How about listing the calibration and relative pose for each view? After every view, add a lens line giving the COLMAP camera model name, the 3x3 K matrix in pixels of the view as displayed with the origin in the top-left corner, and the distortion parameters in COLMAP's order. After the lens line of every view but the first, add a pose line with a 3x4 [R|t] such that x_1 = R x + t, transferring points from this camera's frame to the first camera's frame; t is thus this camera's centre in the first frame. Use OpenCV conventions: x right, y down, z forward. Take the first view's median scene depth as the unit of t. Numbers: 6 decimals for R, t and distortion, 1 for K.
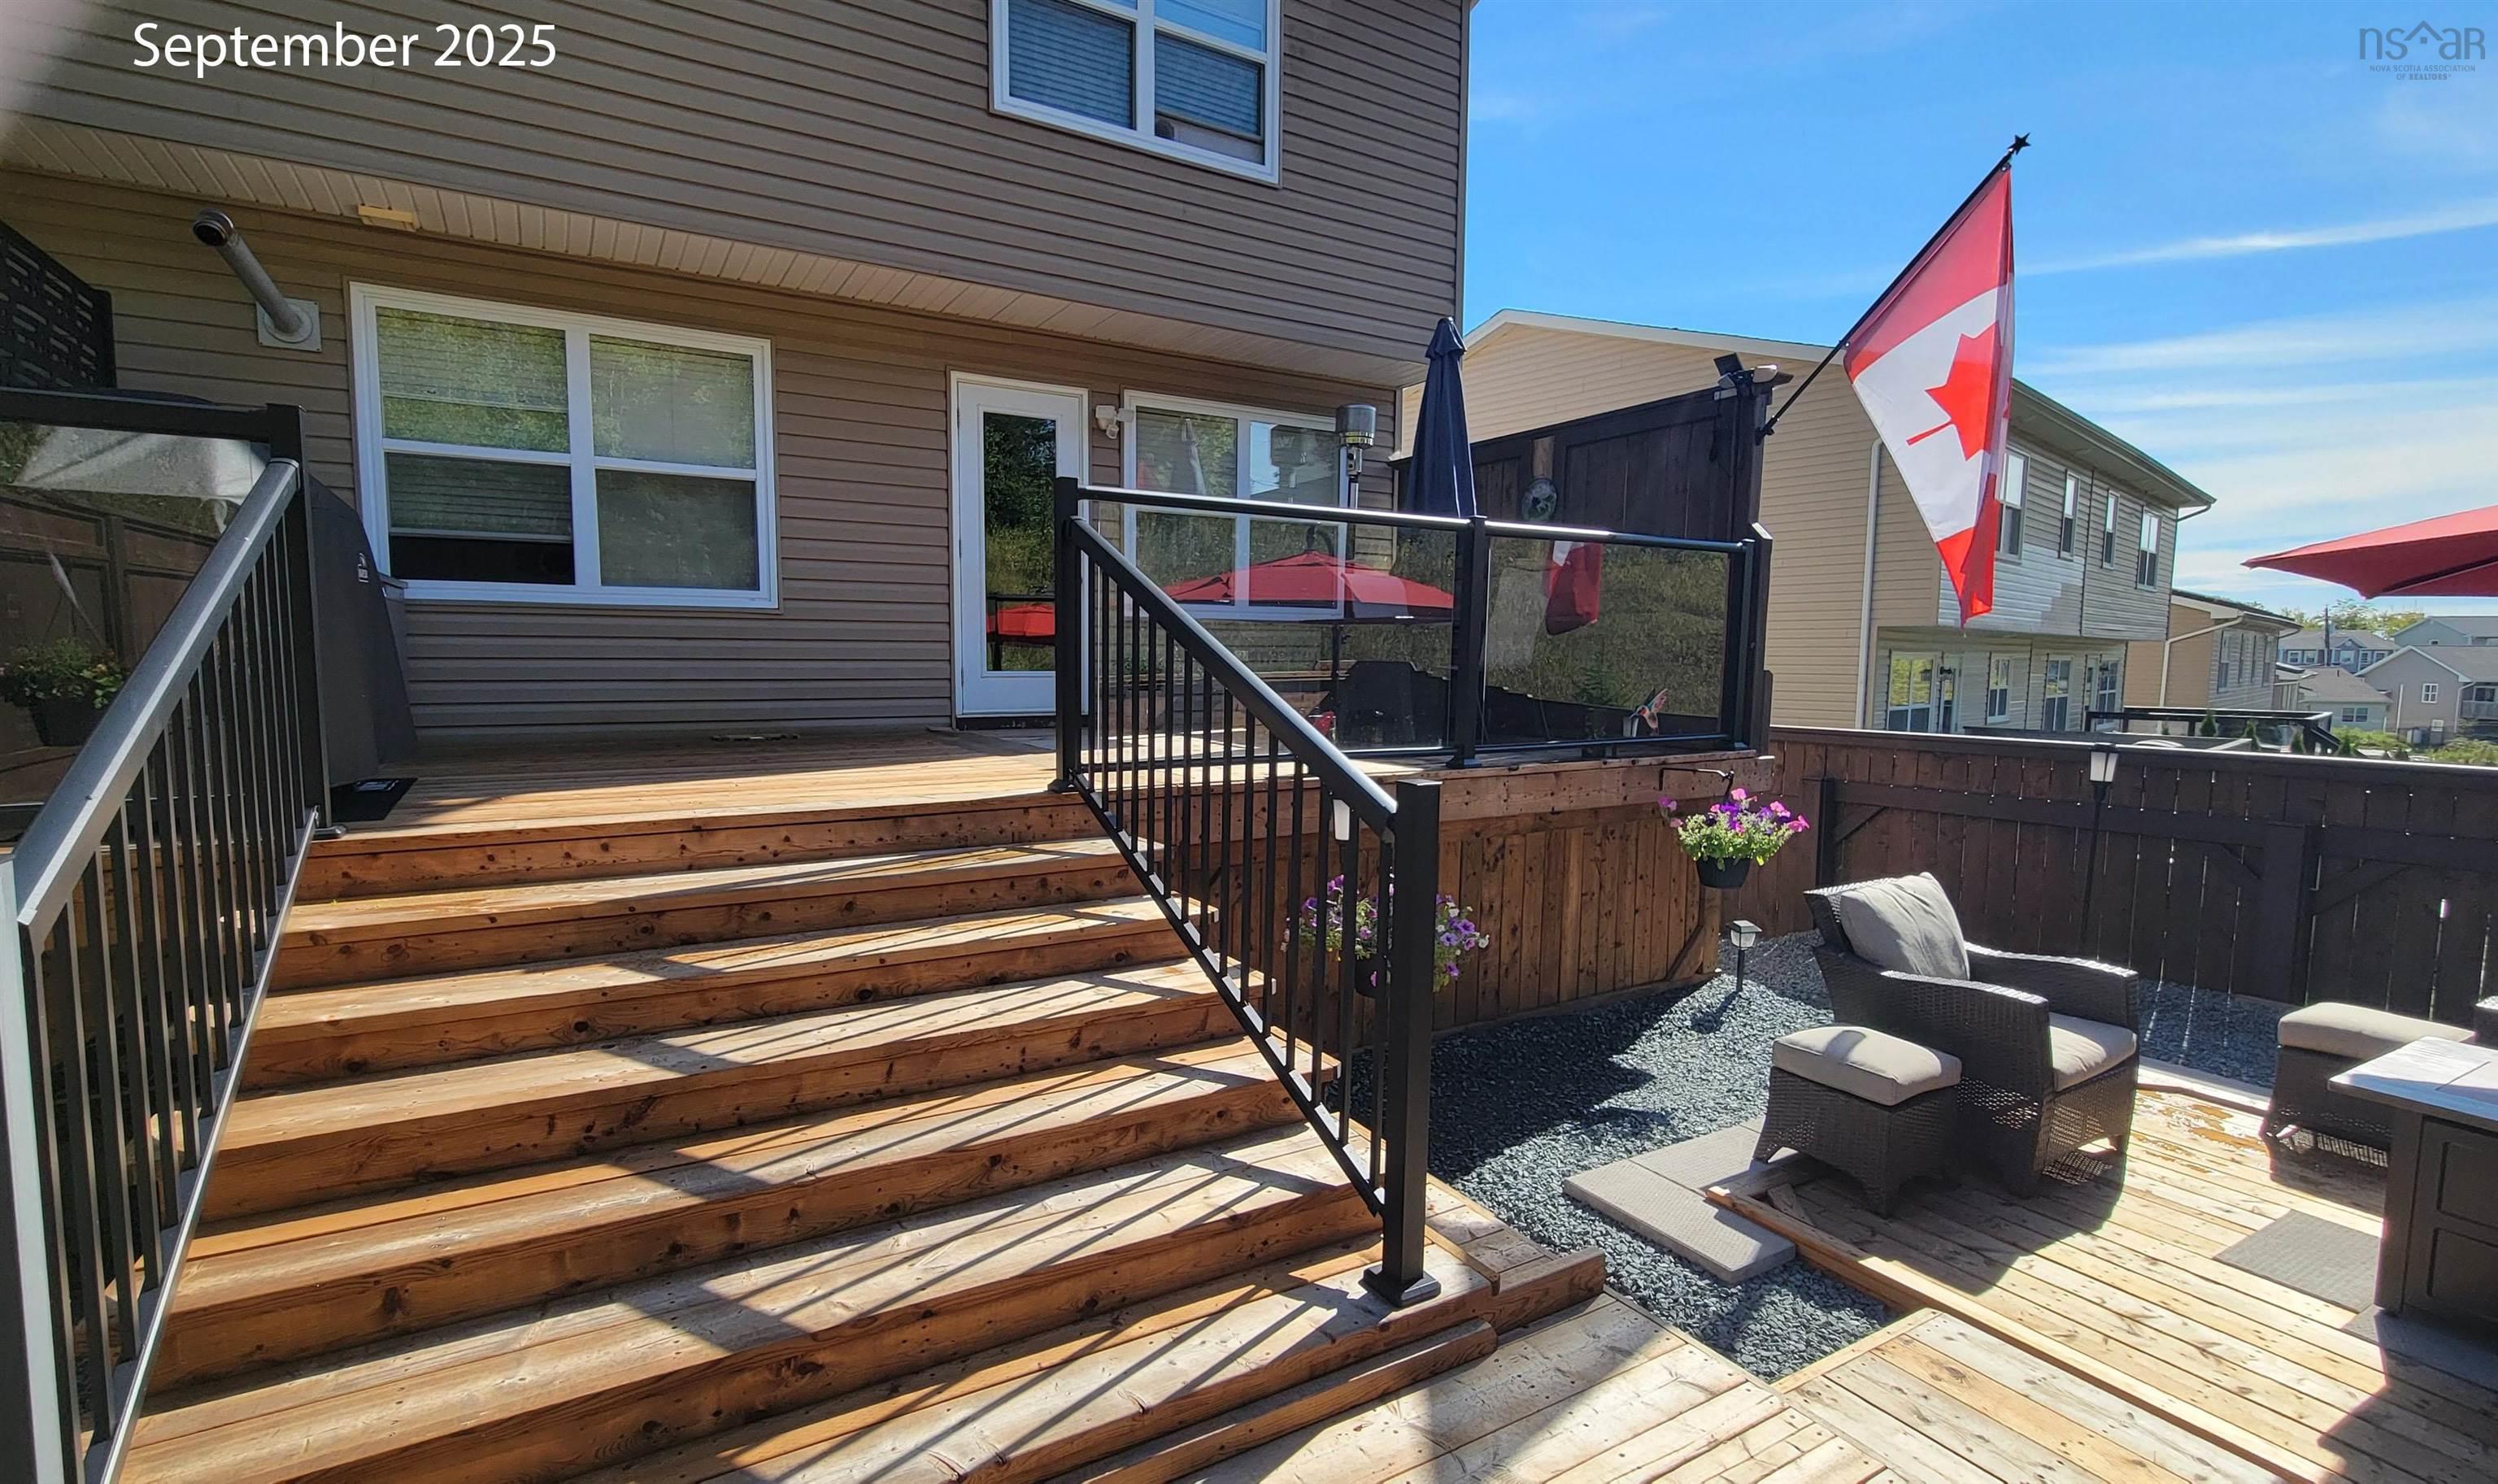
lens RADIAL K [[1082.7, 0, 1178.6], [0, 1082.7, 753.4], [0, 0, 1]] dist [-0.002536, -0.000394]
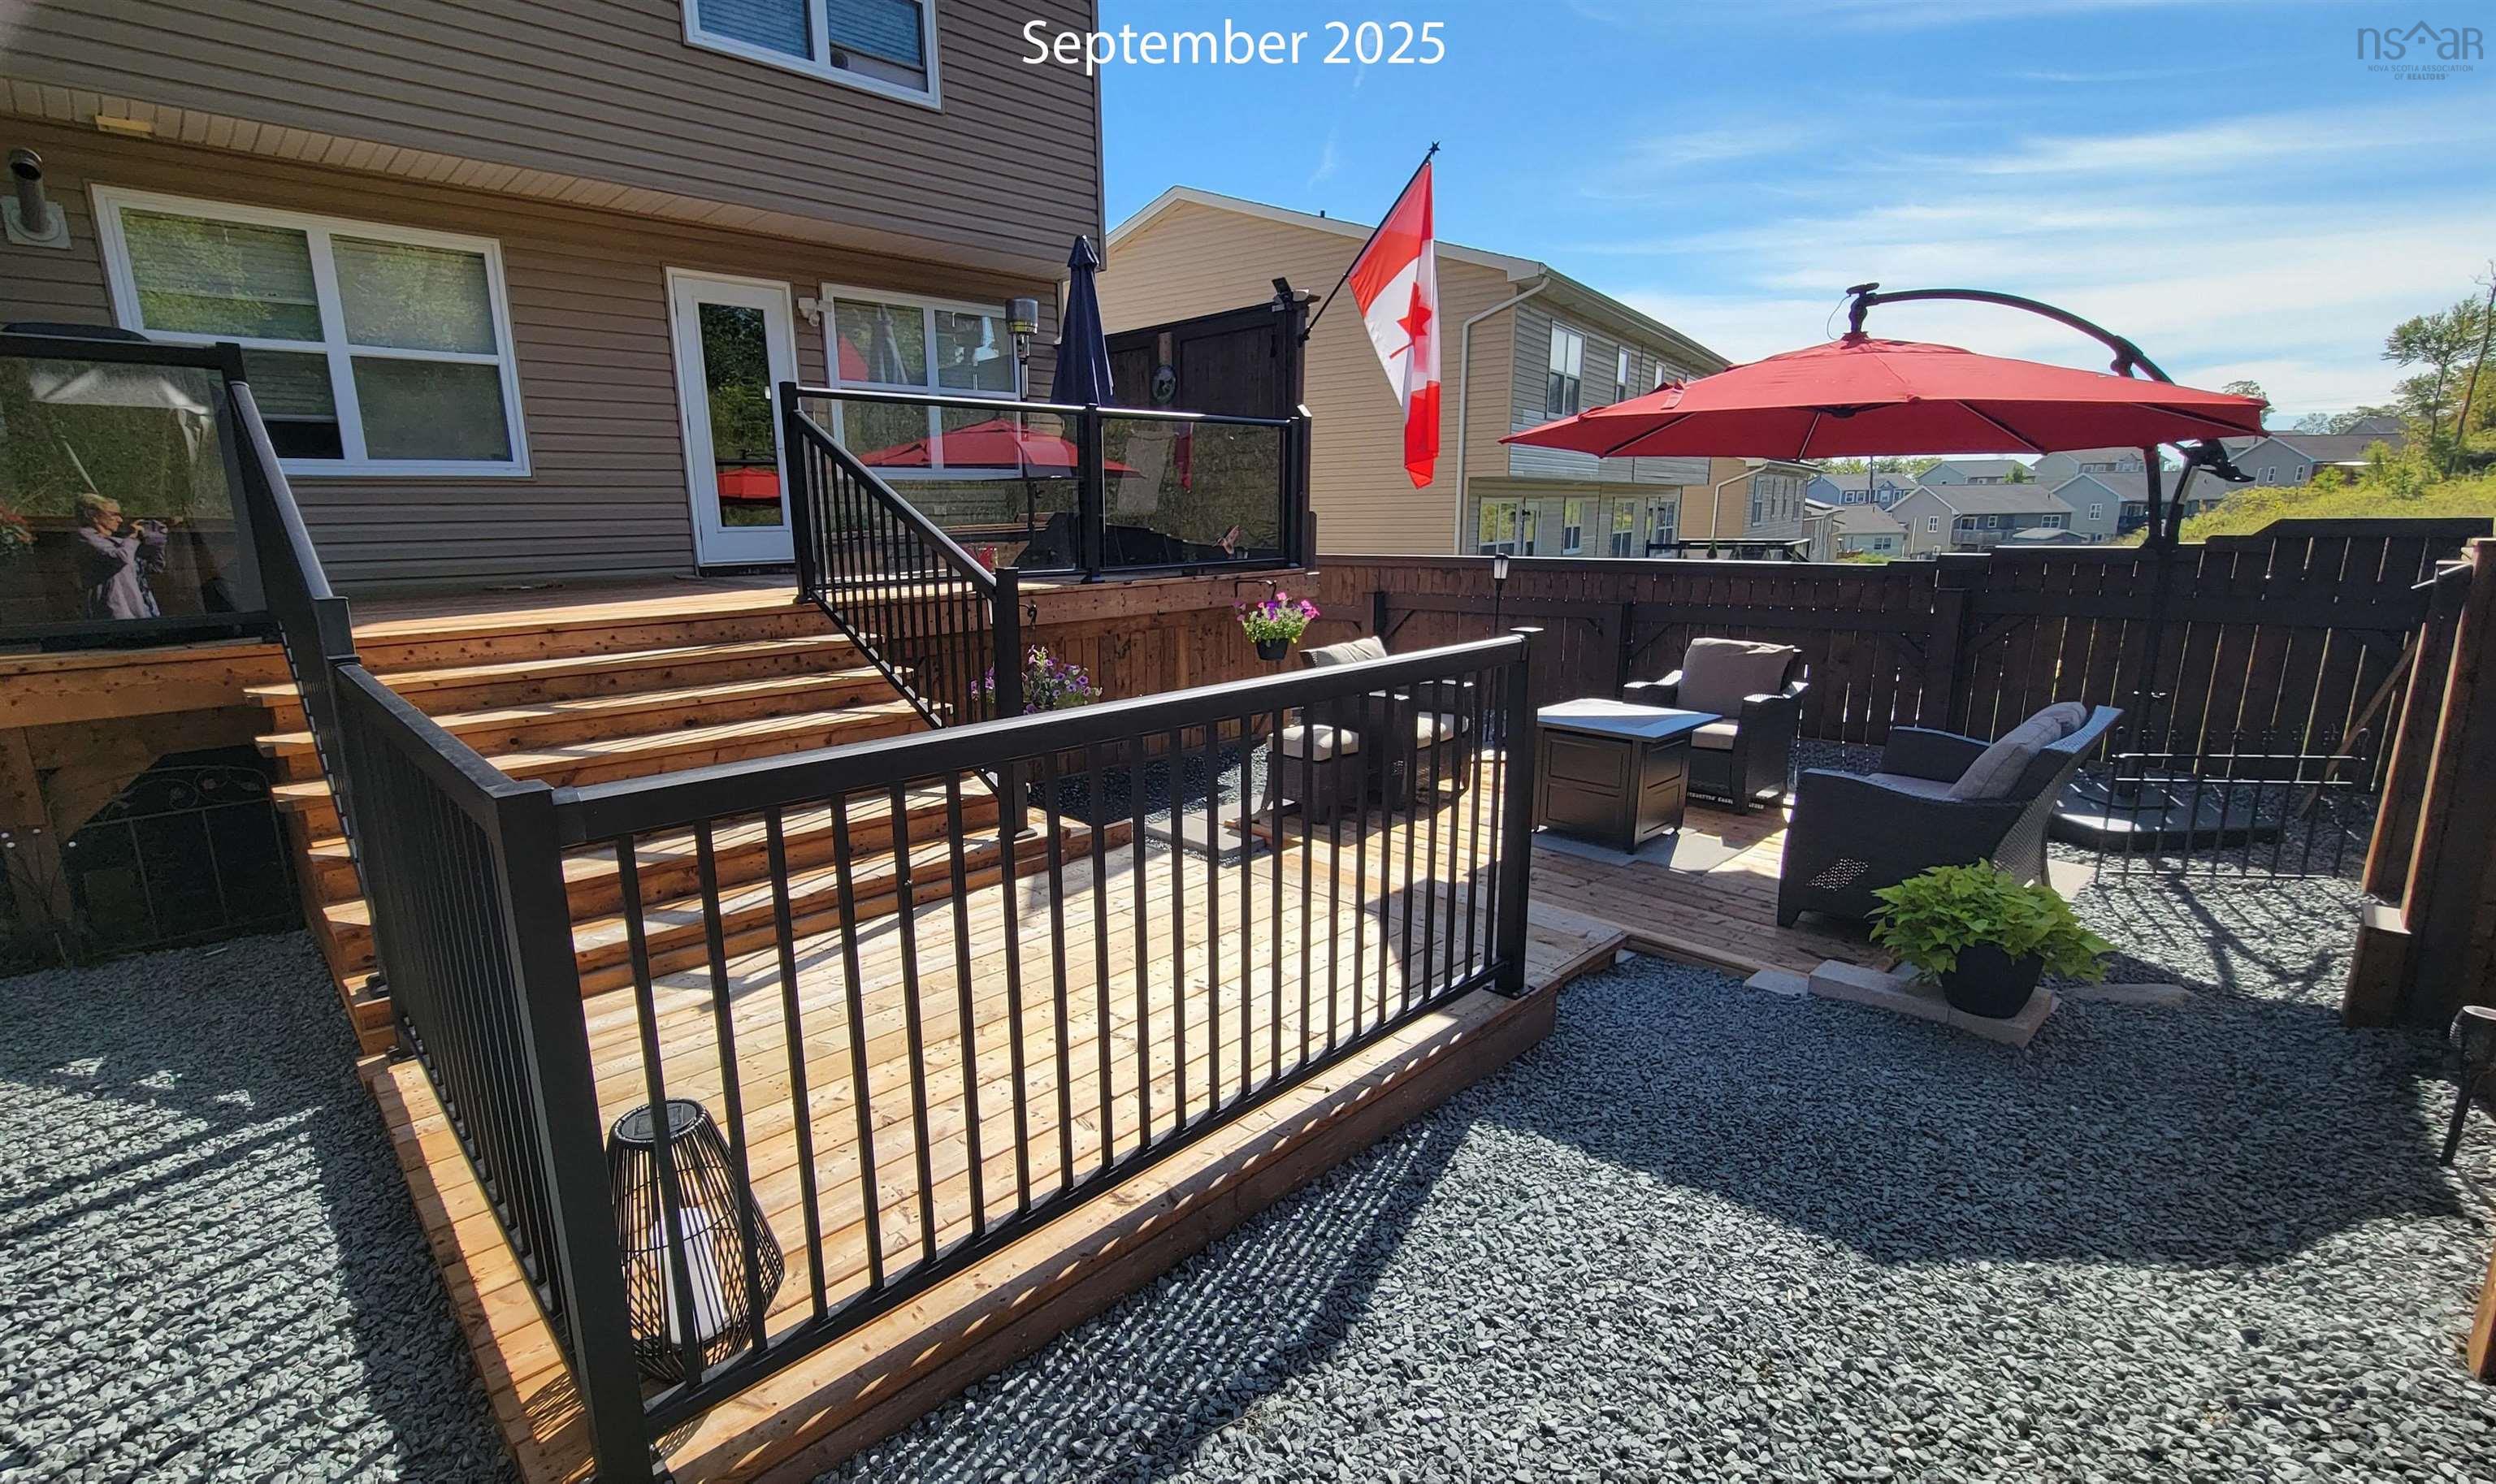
lens RADIAL K [[1081.7, 0, 1176.1], [0, 1081.7, 748.8], [0, 0, 1]] dist [-0.002536, -0.000394]
pose [[0.970096, -0.072667, 0.231587, 0.018736], [0.043512, 0.990741, 0.128605, 0.042573], [-0.238789, -0.114682, 0.964276, -0.365951]]
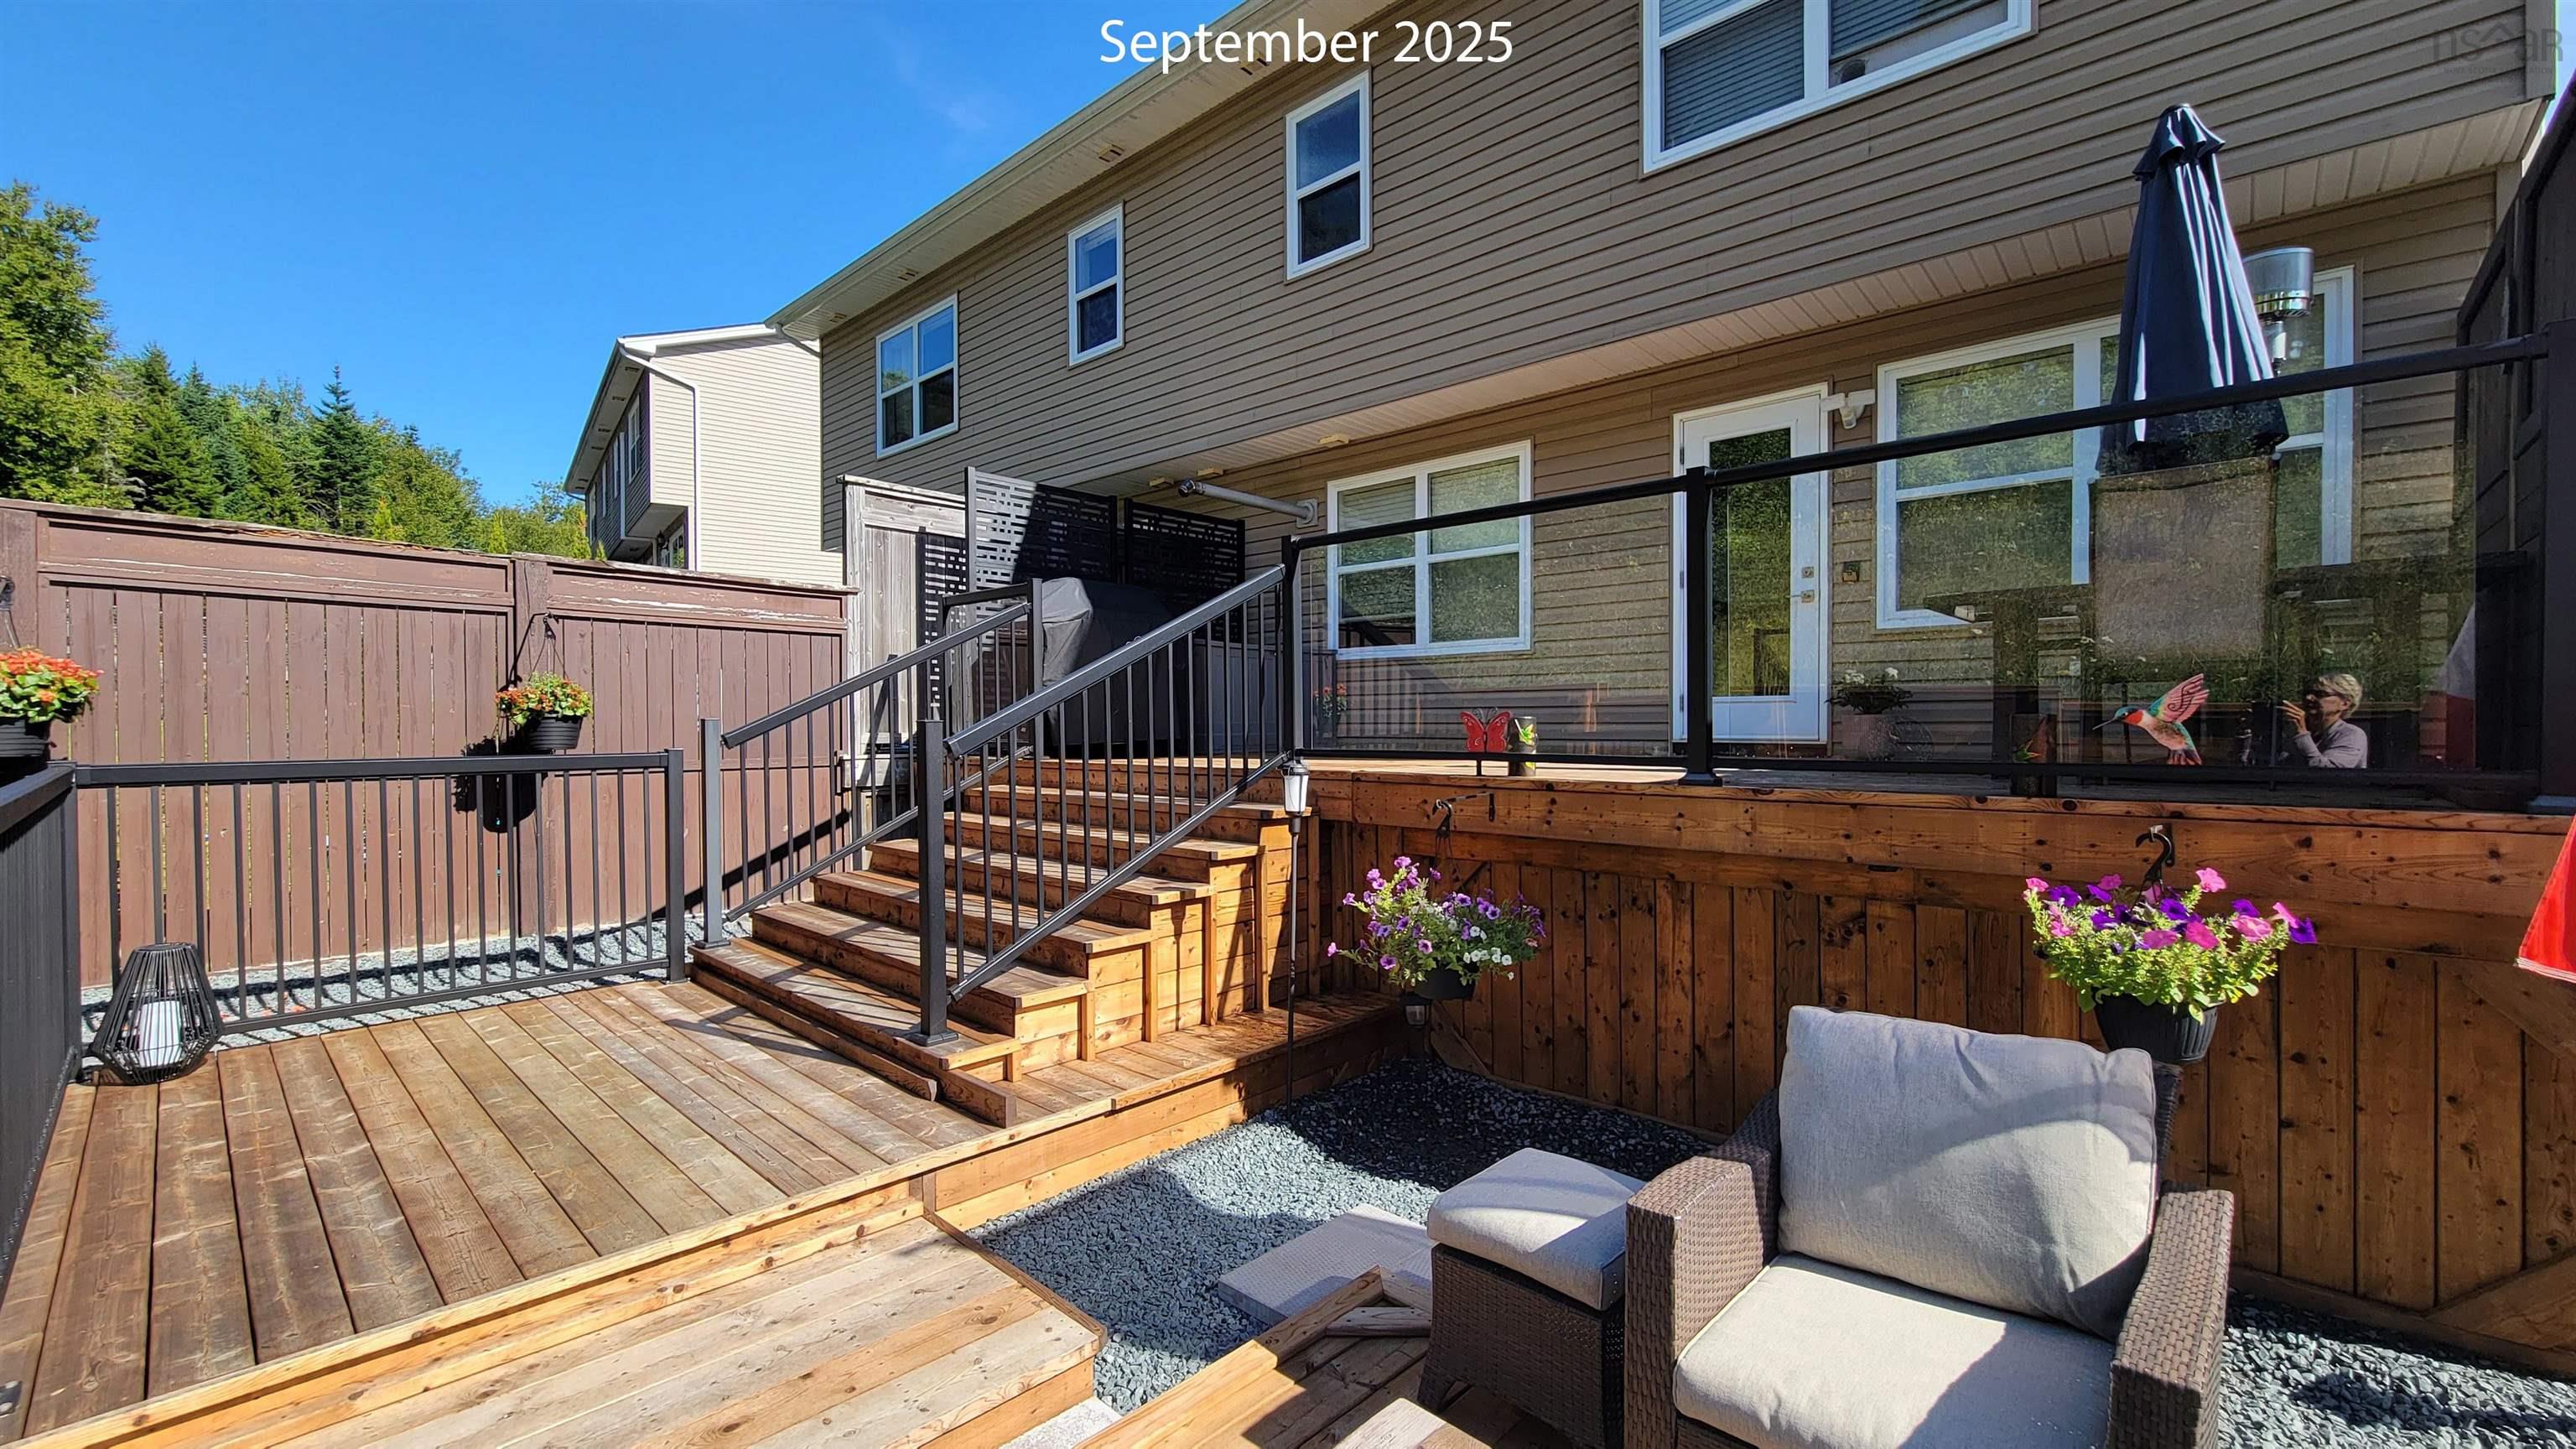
lens RADIAL K [[1052.0, 0, 1287.5], [0, 1052.0, 739.6], [0, 0, 1]] dist [-0.001500, -0.000948]
pose [[0.301384, 0.006627, -0.953480, 0.753515], [-0.080305, 0.996599, -0.018457, 0.015490], [0.950115, 0.082132, 0.300891, 0.407774]]
